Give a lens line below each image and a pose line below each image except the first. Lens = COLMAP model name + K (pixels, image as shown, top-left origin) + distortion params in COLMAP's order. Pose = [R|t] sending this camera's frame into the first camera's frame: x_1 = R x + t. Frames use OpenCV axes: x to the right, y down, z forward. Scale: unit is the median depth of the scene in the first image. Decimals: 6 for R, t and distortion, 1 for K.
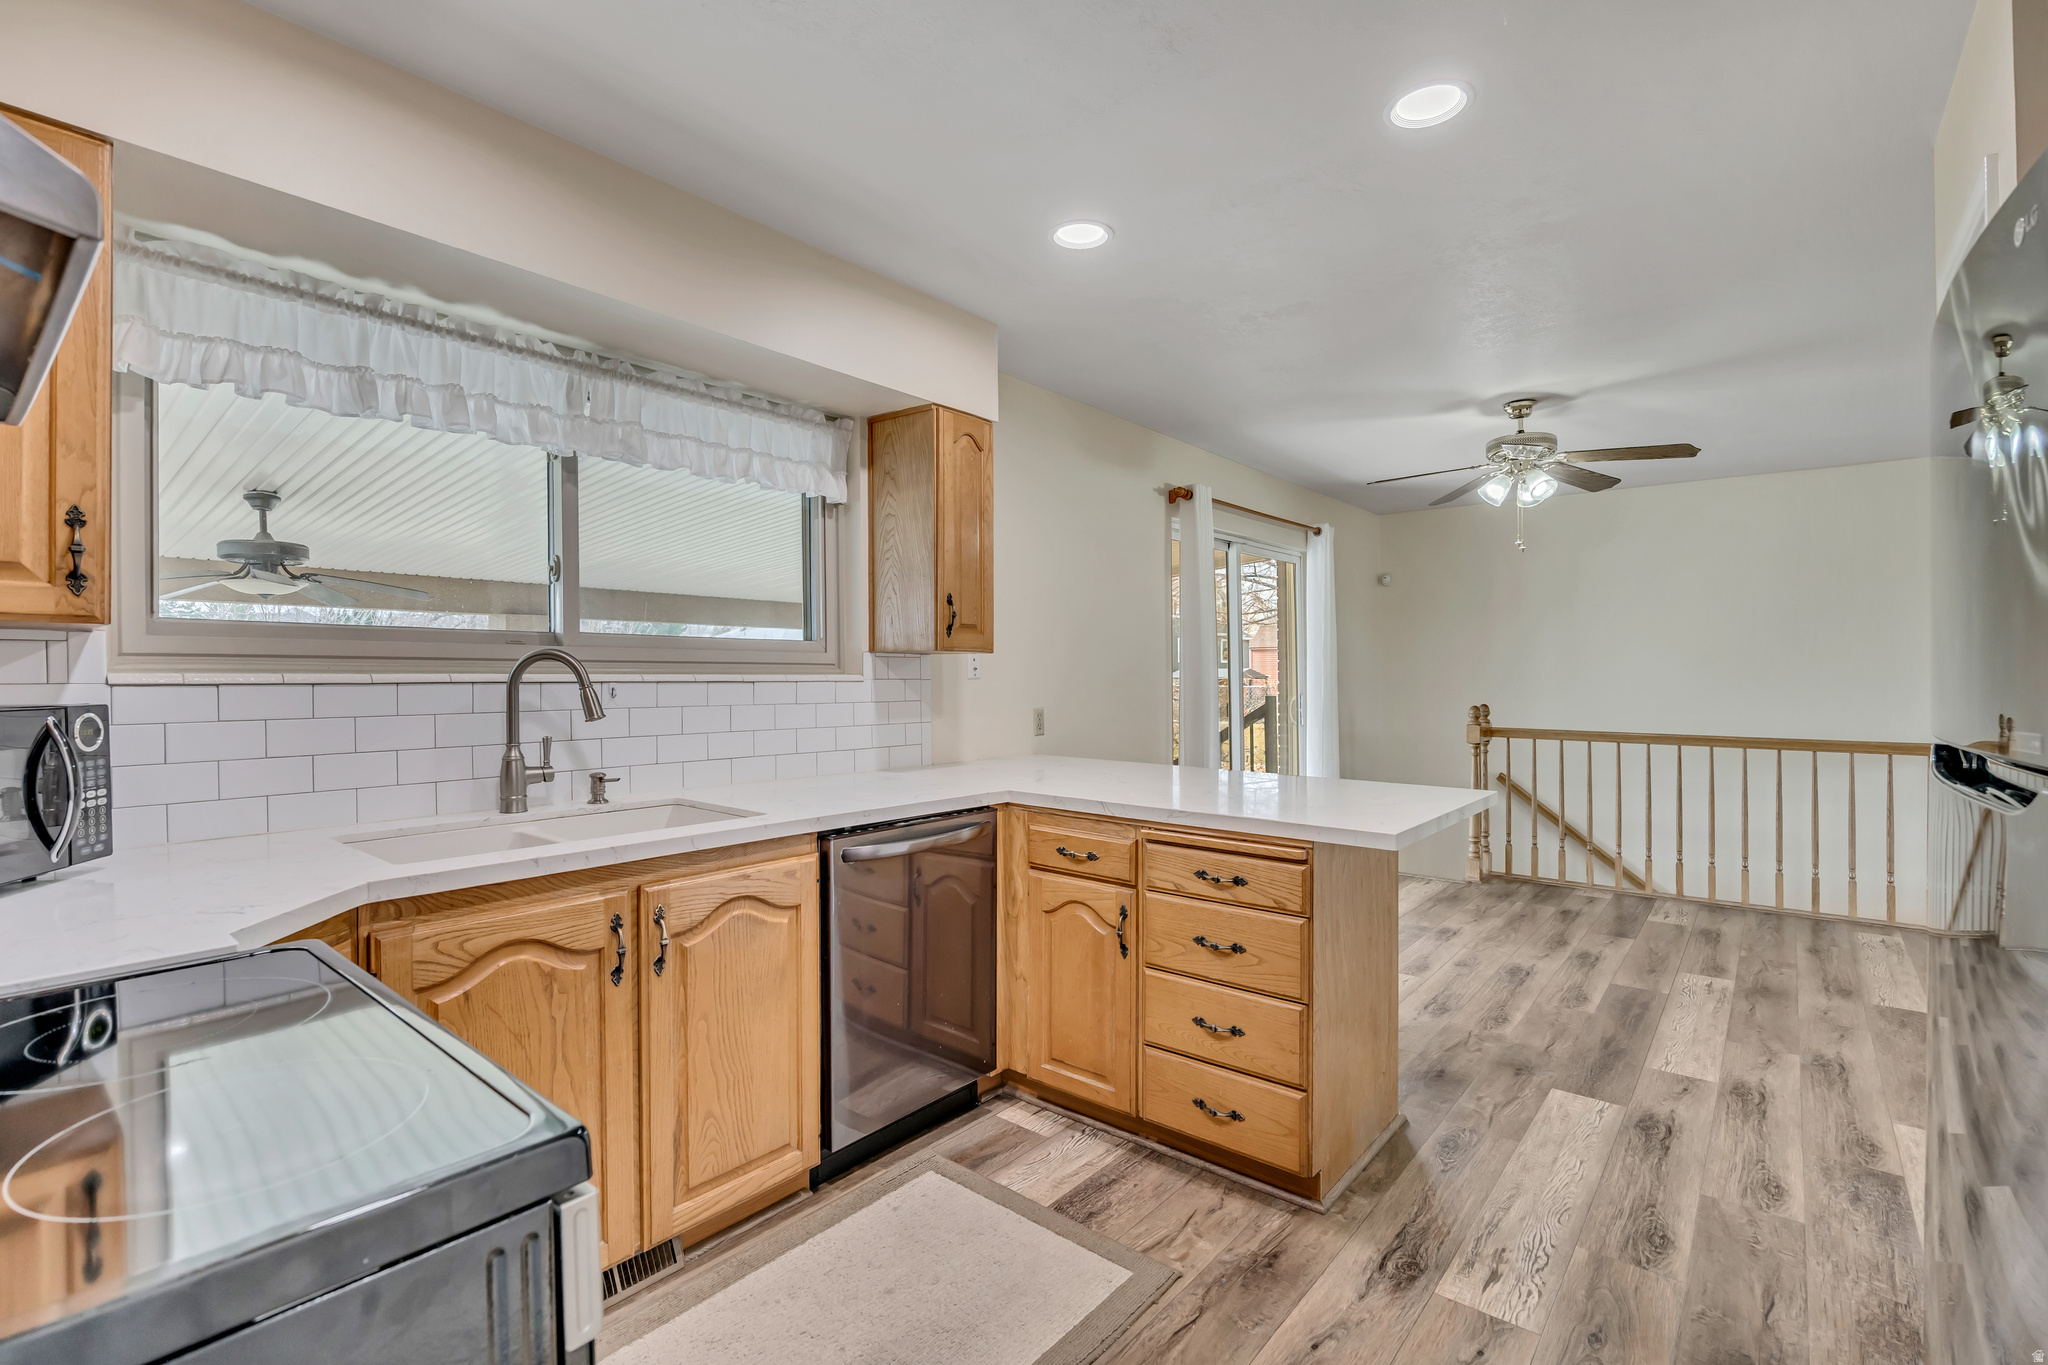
lens RADIAL K [[915.3, 0, 1027.3], [0, 915.3, 675.4], [0, 0, 1]] dist [-0.015595, 0.001172]
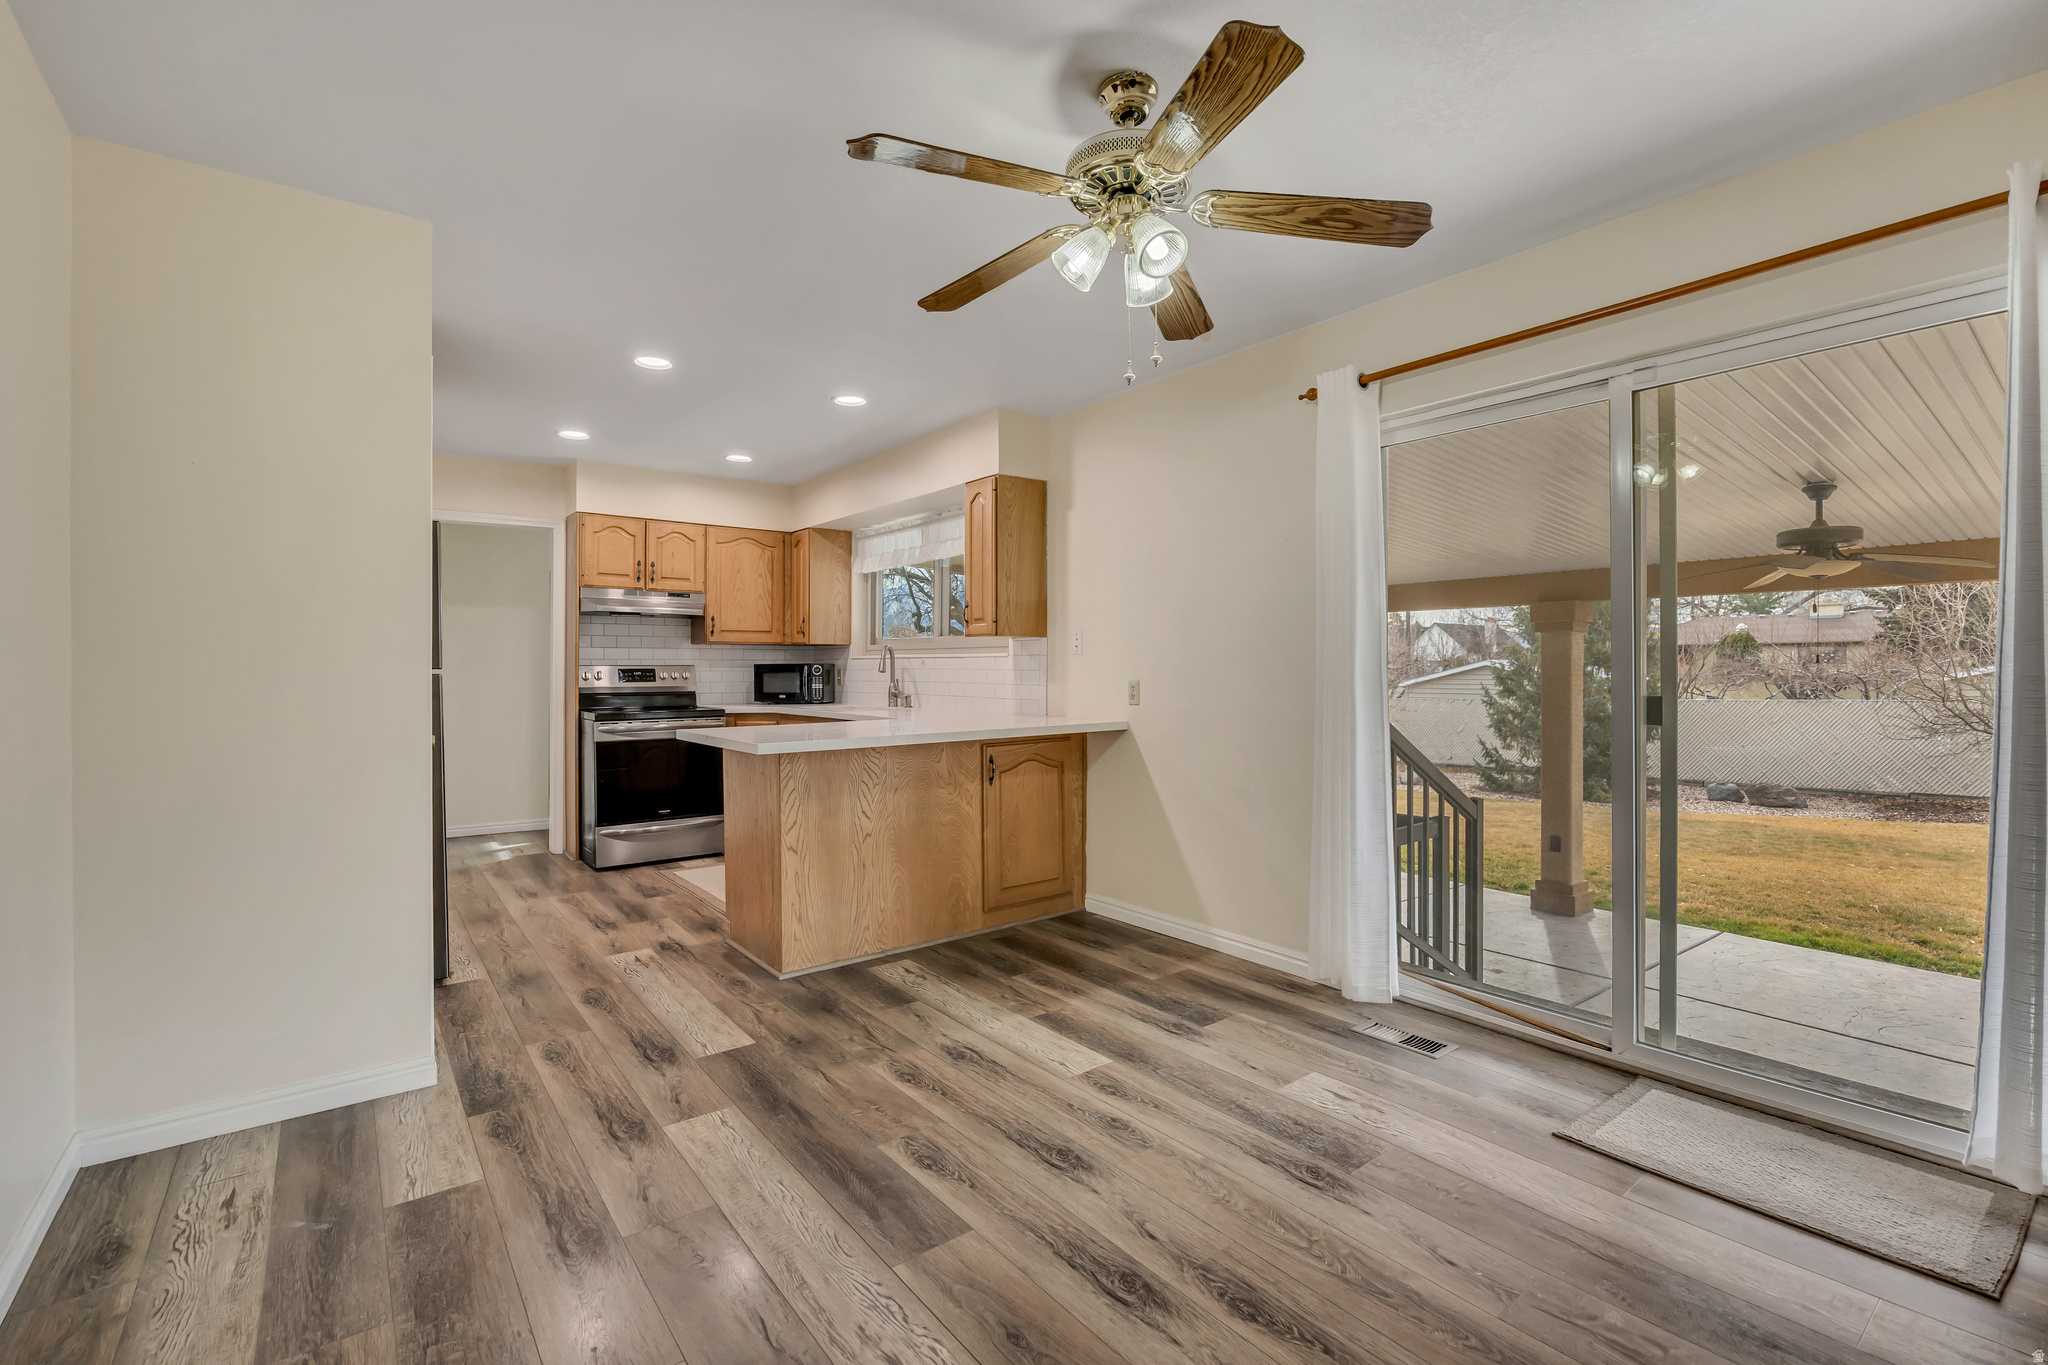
lens RADIAL K [[915.3, 0, 1024.8], [0, 915.3, 679.7], [0, 0, 1]] dist [-0.015595, 0.001172]
pose [[-0.222527, 0.014092, -0.974825, 1.367993], [0.005236, 0.999898, 0.013259, 0.025230], [0.974913, -0.002153, -0.222578, 1.379312]]
